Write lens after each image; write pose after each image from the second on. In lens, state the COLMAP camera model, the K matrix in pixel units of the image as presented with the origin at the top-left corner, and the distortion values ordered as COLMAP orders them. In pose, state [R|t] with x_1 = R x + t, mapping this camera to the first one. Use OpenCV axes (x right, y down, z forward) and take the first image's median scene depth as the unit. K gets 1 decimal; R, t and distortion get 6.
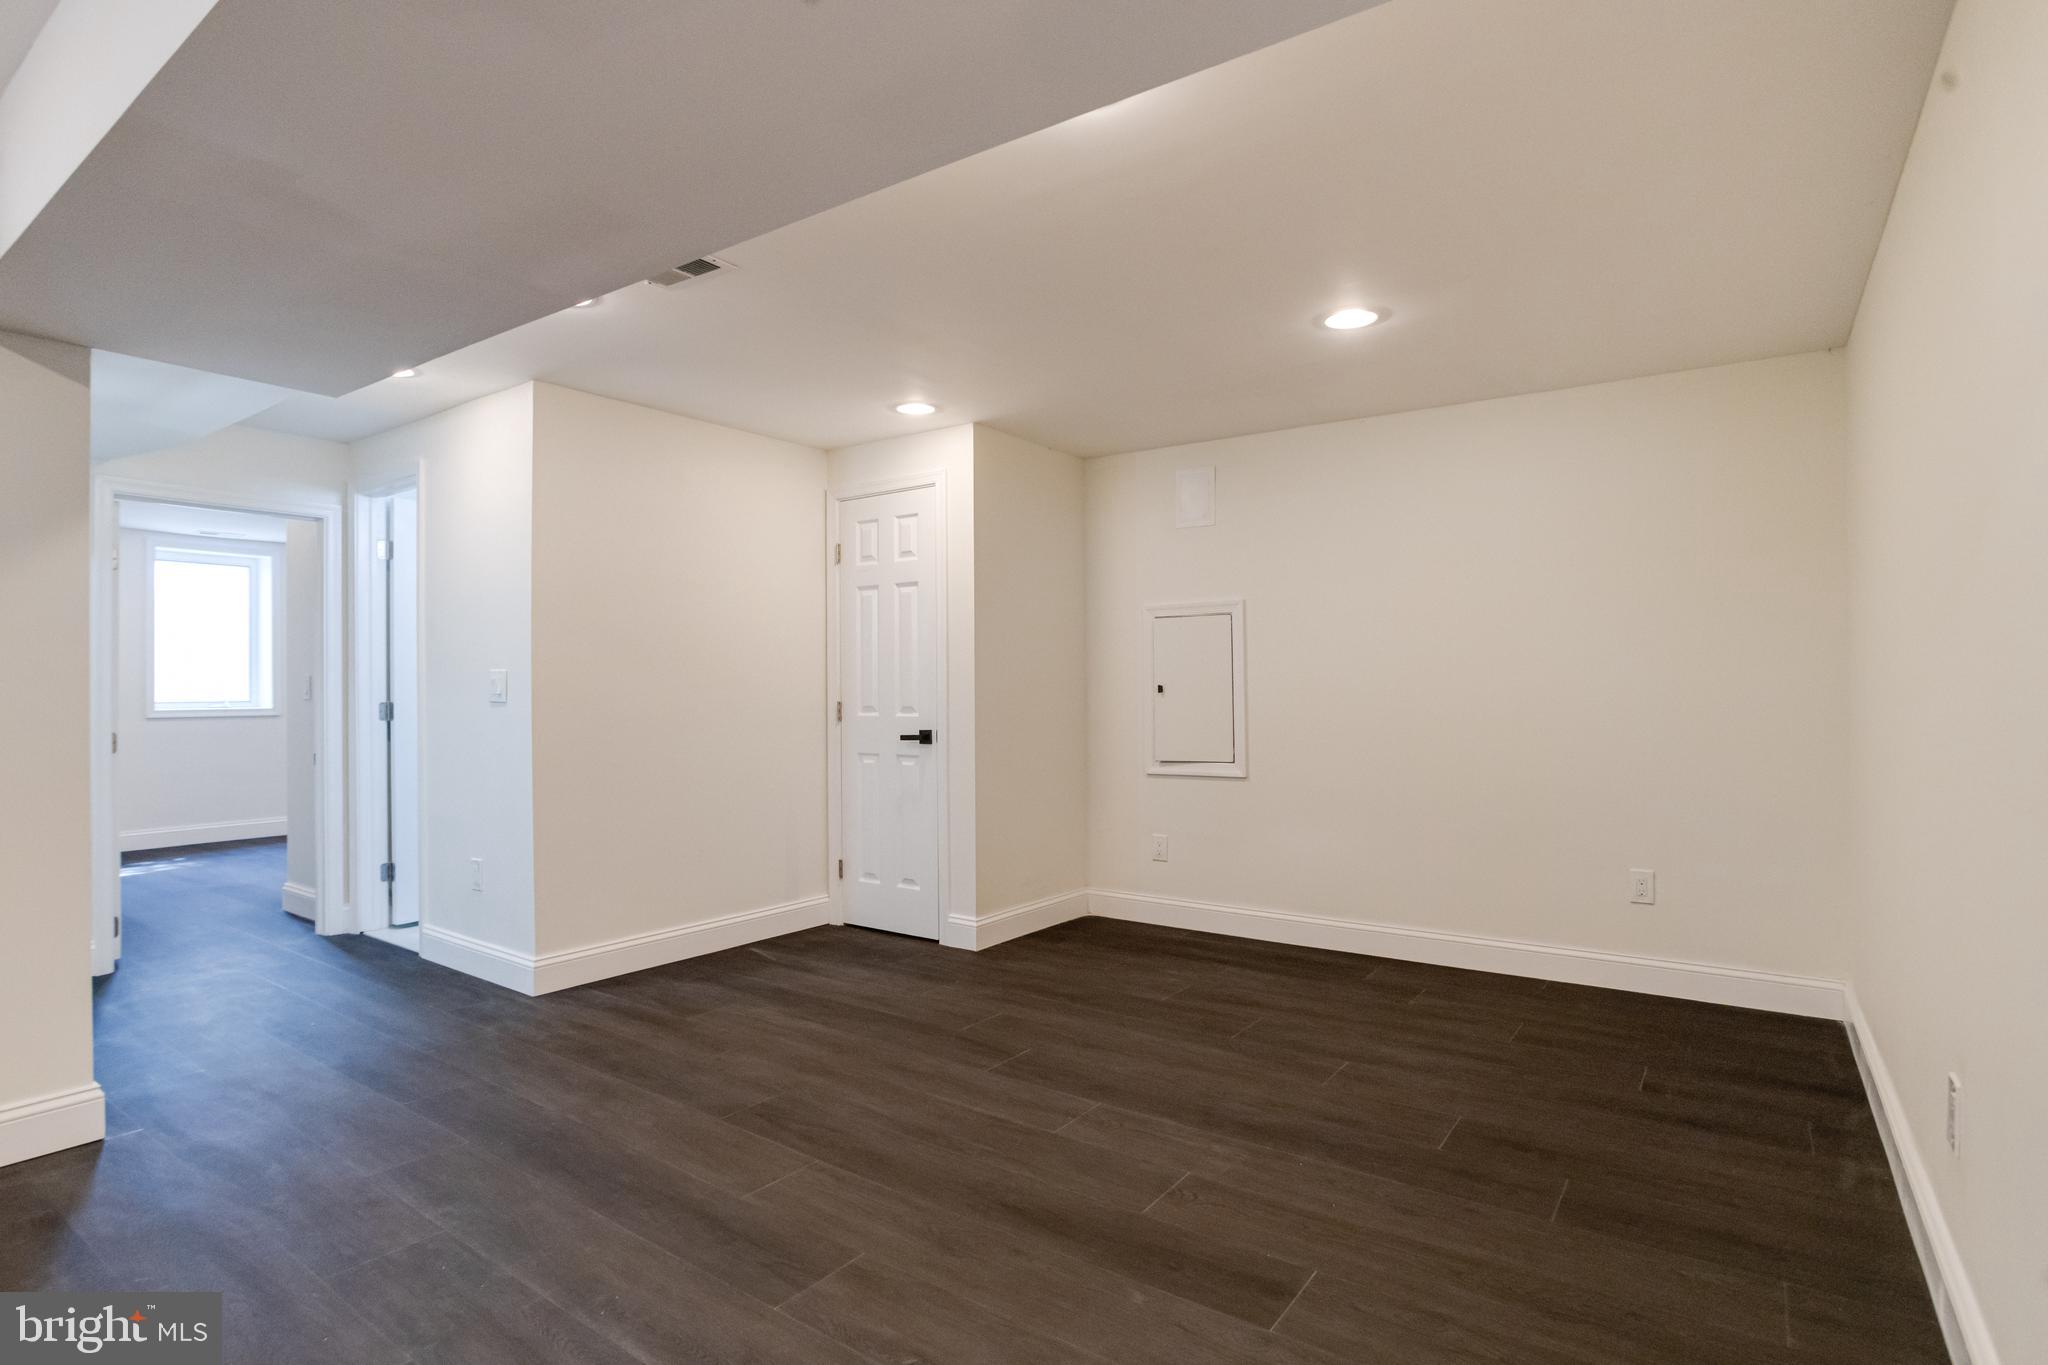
lens RADIAL K [[1025.6, 0, 993.4], [0, 1025.6, 690.7], [0, 0, 1]] dist [-0.005080, -0.001132]
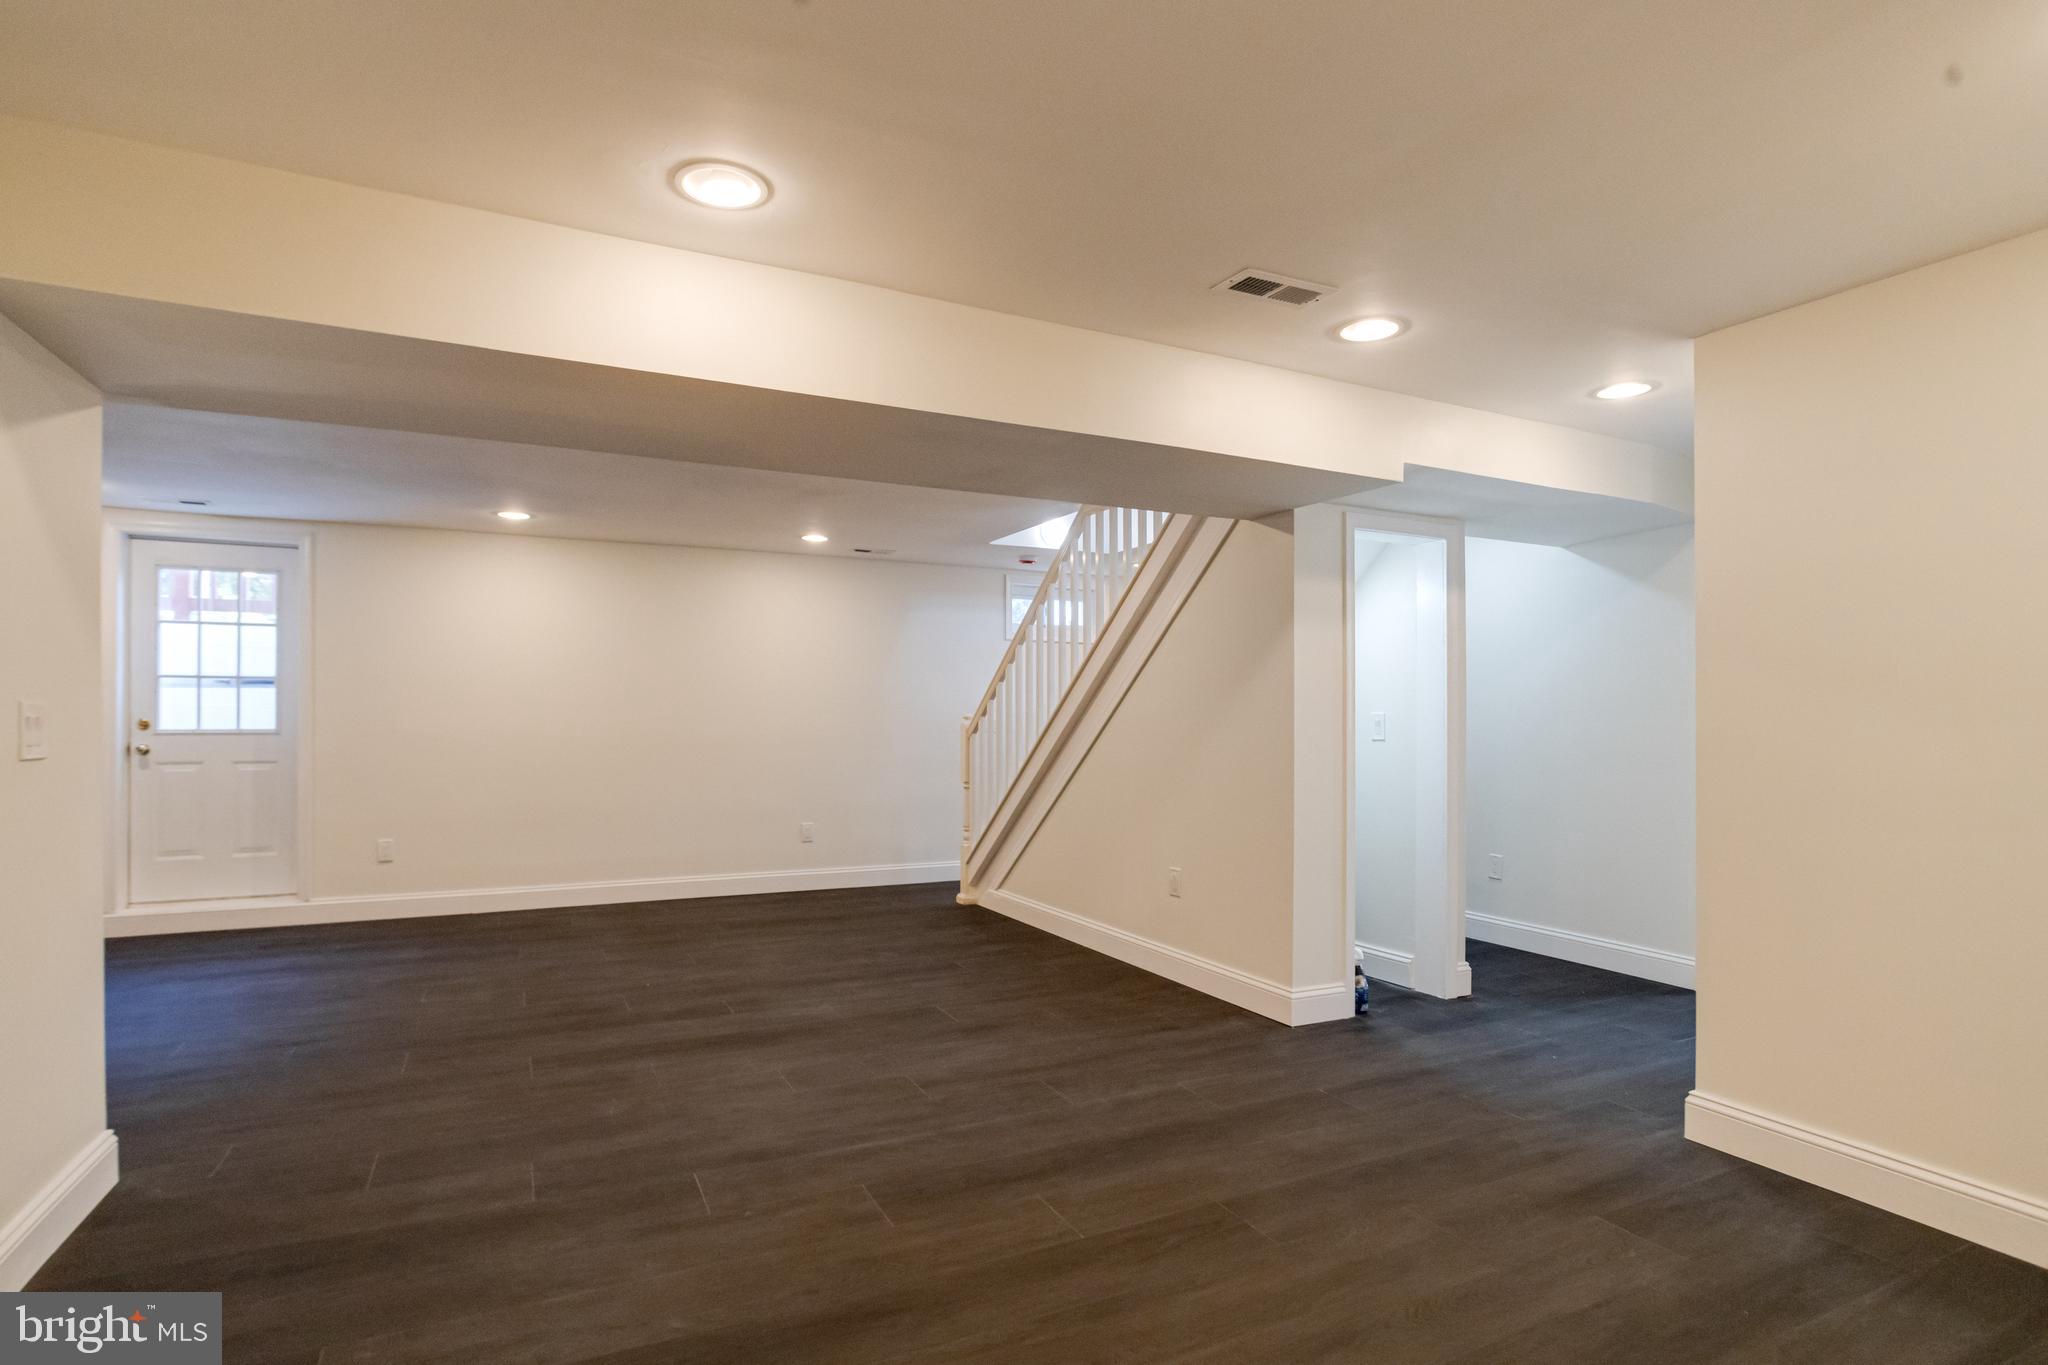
lens RADIAL K [[1025.6, 0, 993.4], [0, 1025.6, 690.7], [0, 0, 1]] dist [-0.005080, -0.001132]
pose [[-0.476076, -0.020129, -0.879174, 0.636530], [0.004407, 0.999671, -0.025275, -0.023344], [0.879393, -0.015908, -0.475830, 1.235322]]
